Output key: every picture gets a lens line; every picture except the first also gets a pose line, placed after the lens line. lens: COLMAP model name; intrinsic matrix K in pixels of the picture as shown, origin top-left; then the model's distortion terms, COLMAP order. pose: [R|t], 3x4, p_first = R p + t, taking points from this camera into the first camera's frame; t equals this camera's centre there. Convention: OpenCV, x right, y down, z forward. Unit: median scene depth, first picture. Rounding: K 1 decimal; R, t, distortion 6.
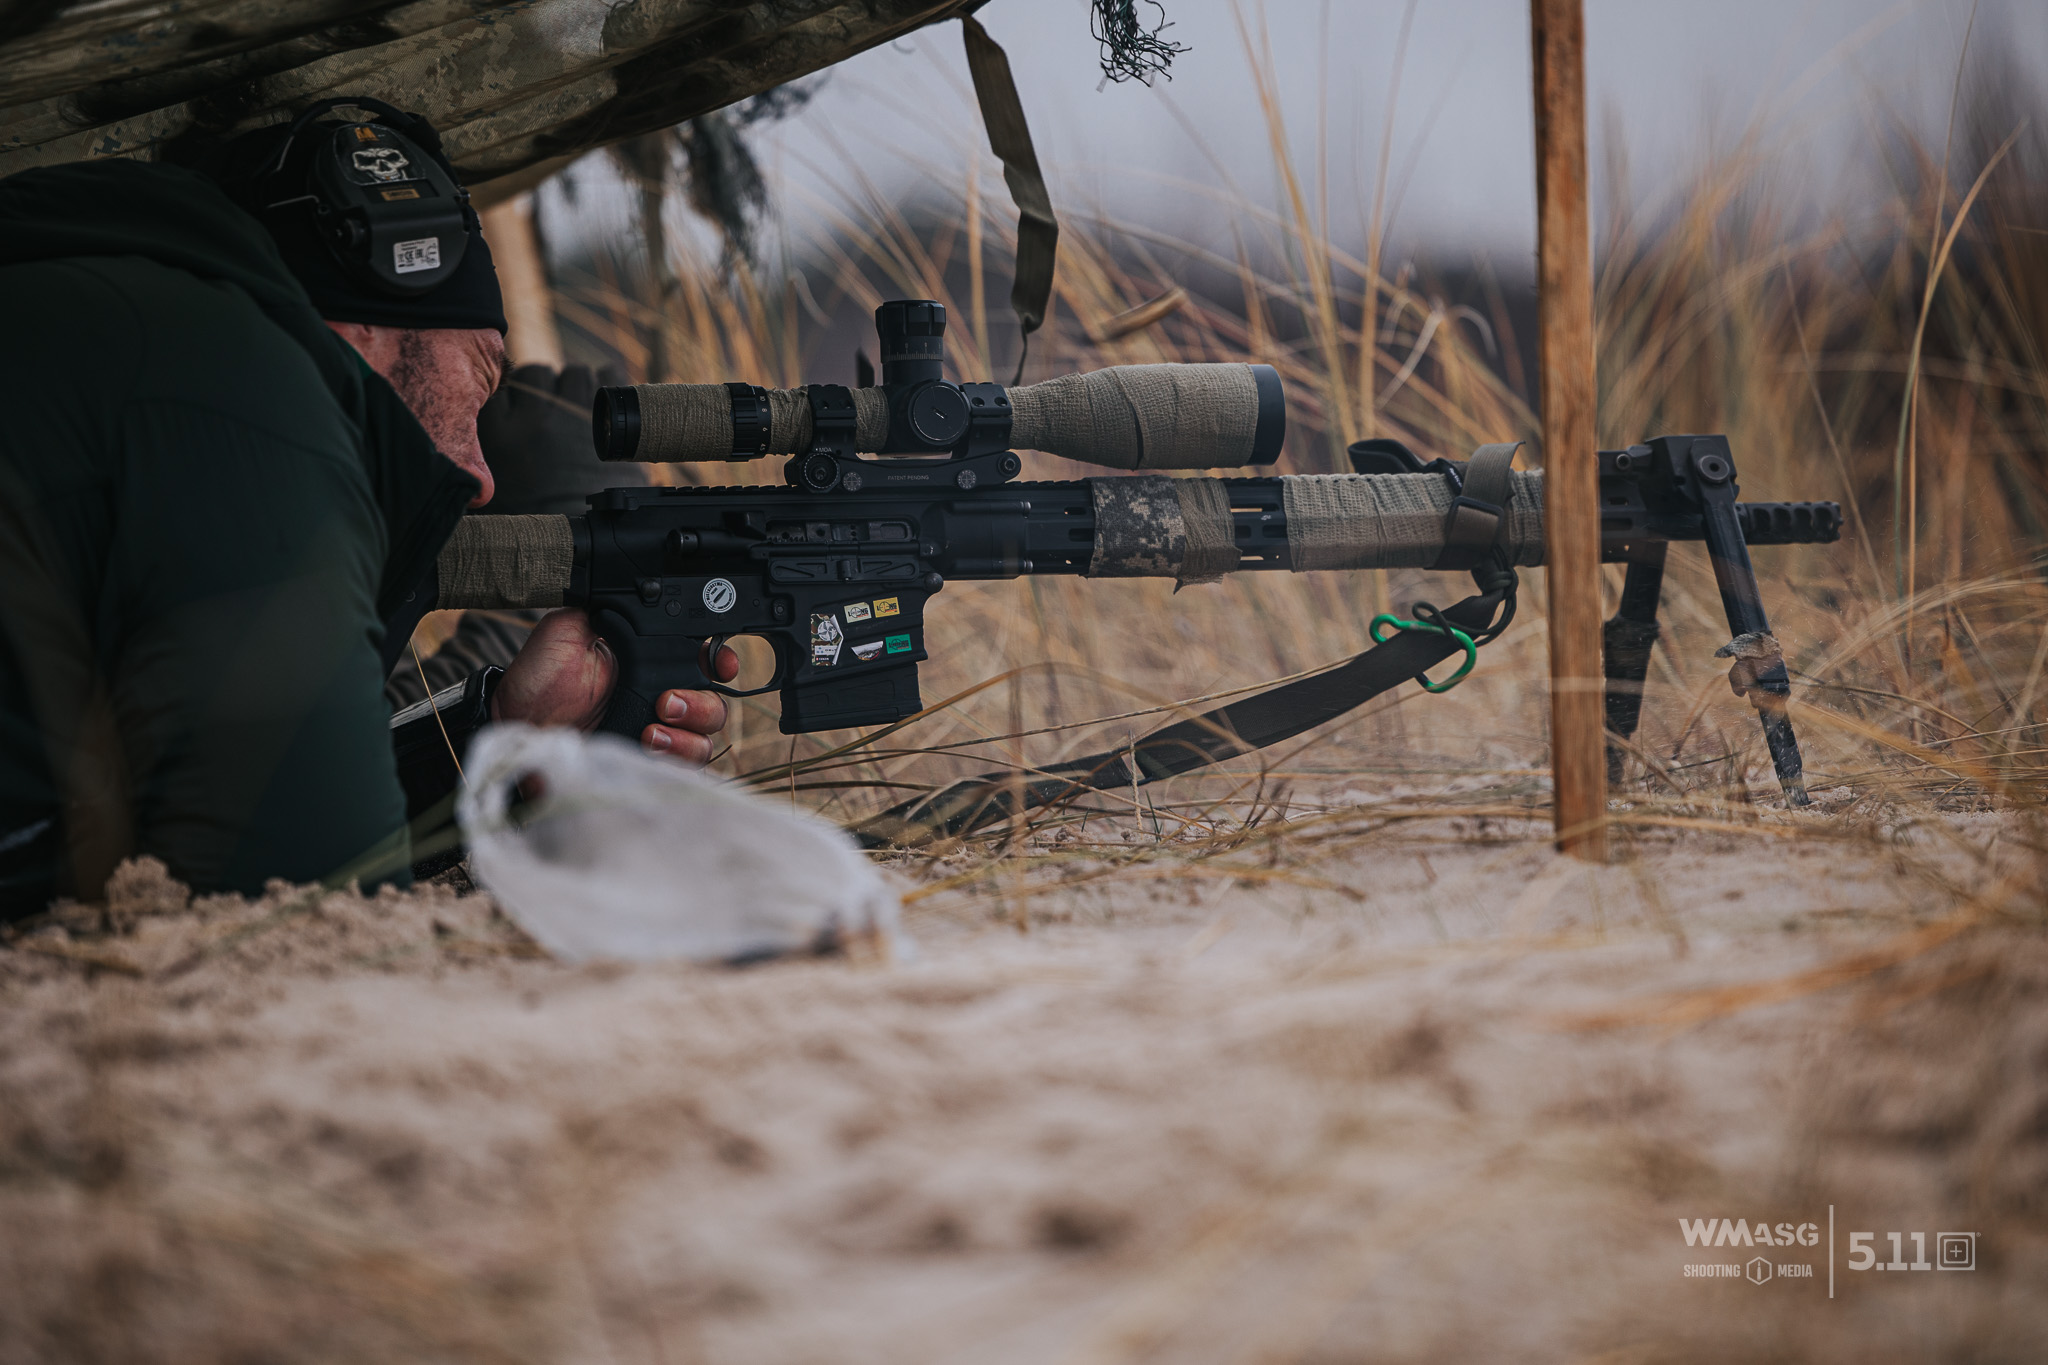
lens RADIAL K [[10002.6, 0, 1004.4], [0, 10002.6, 693.0], [0, 0, 1]] dist [1.555260, 0.000000]
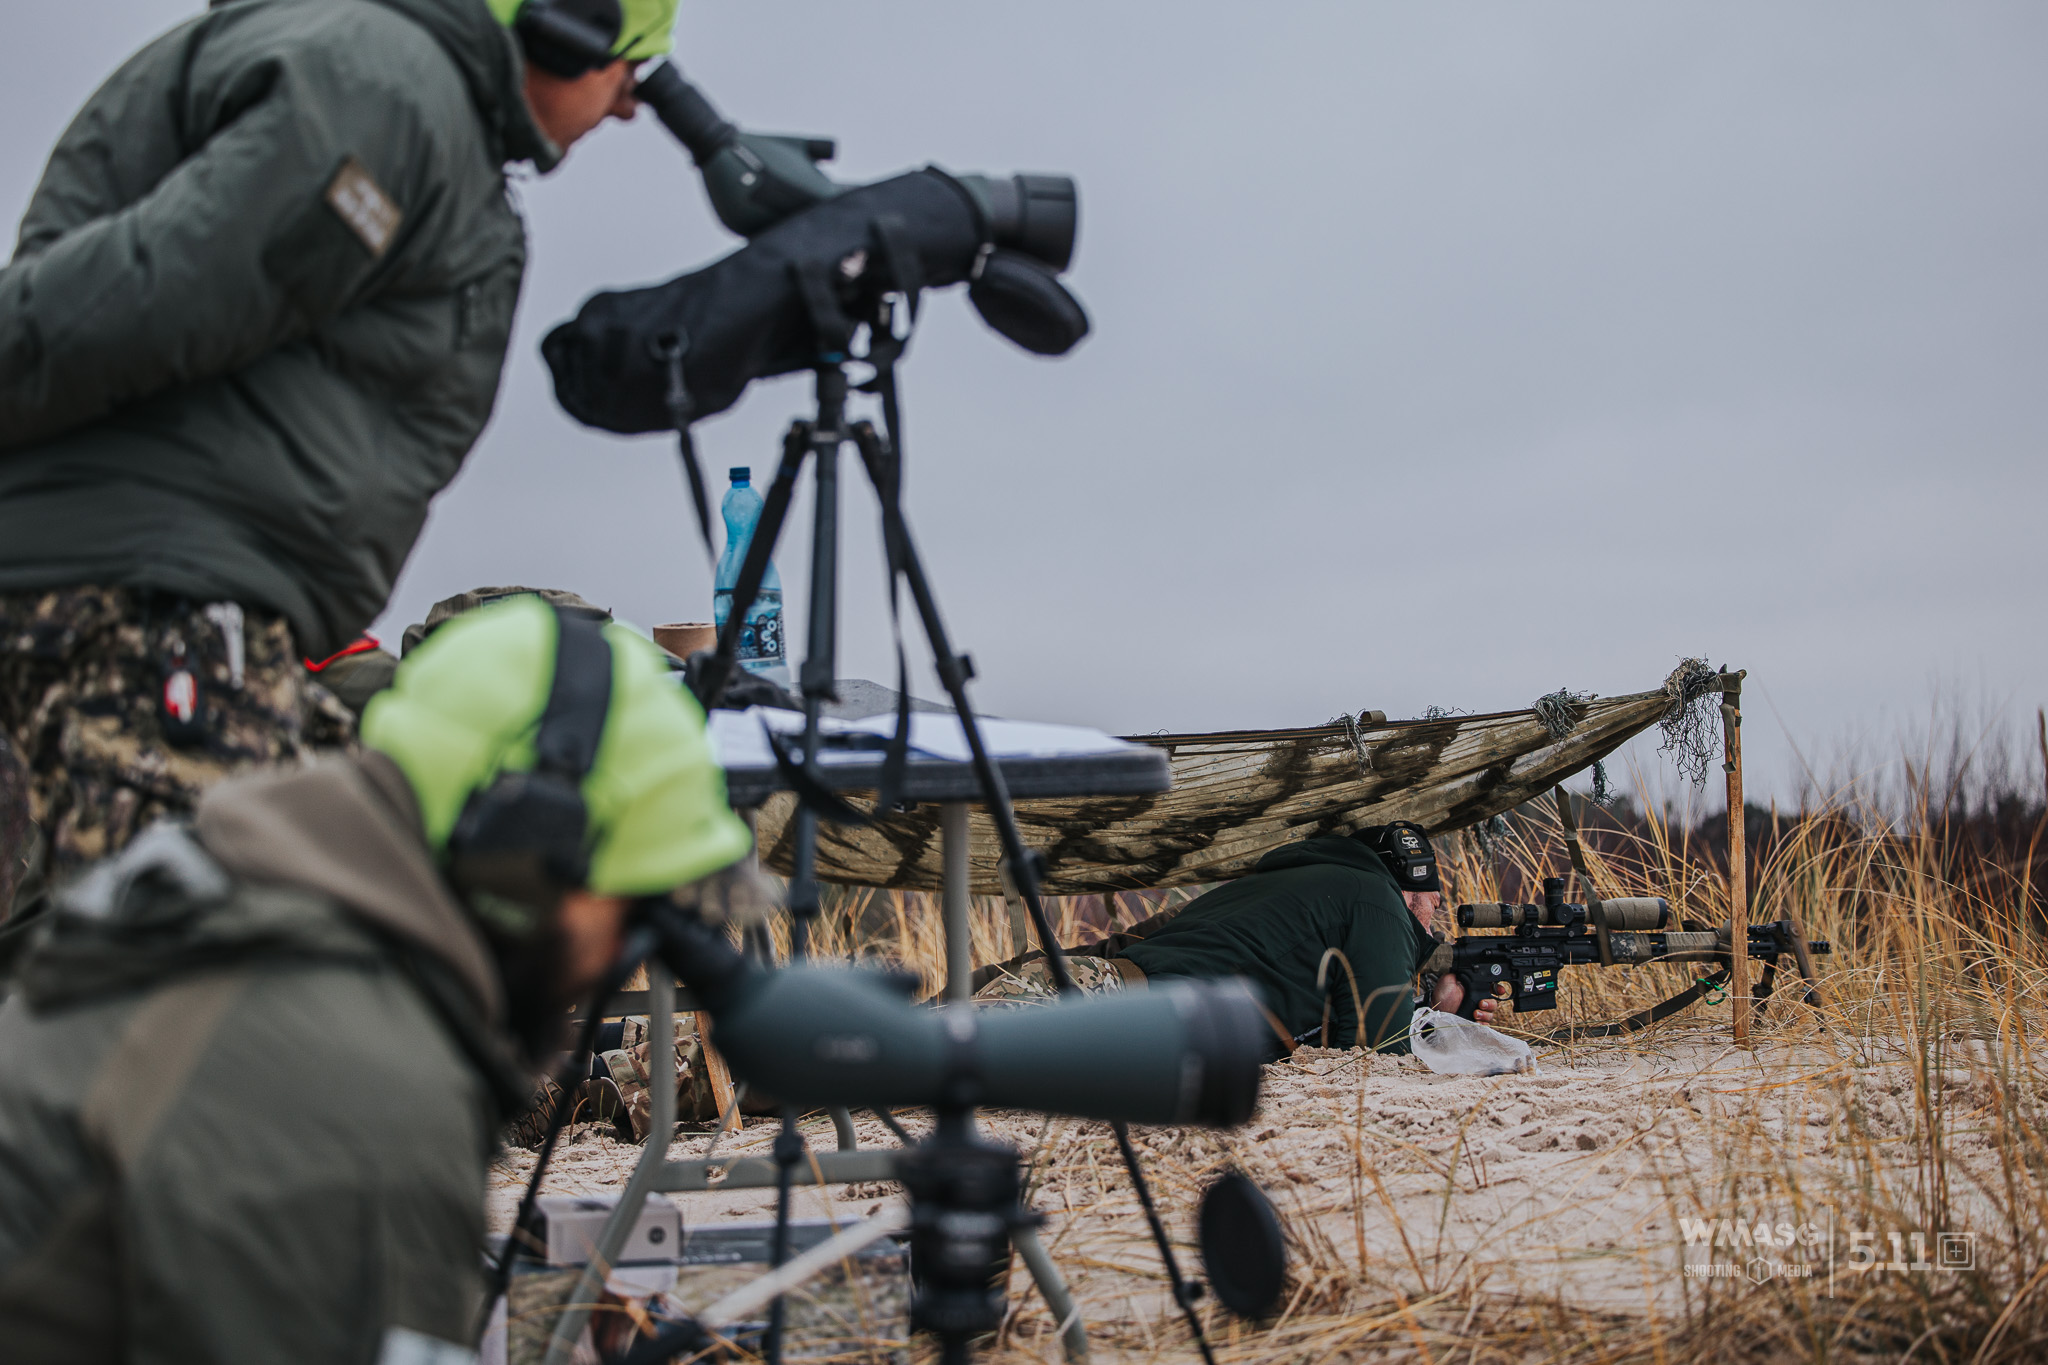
lens RADIAL K [[4272.9, 0, 1023.1], [0, 4272.9, 683.4], [0, 0, 1]] dist [-0.229864, 0.000000]
pose [[0.991875, 0.010680, -0.126769, -0.001975], [-0.020191, 0.997056, -0.073977, 0.004456], [0.125605, 0.075935, 0.989170, -0.463481]]
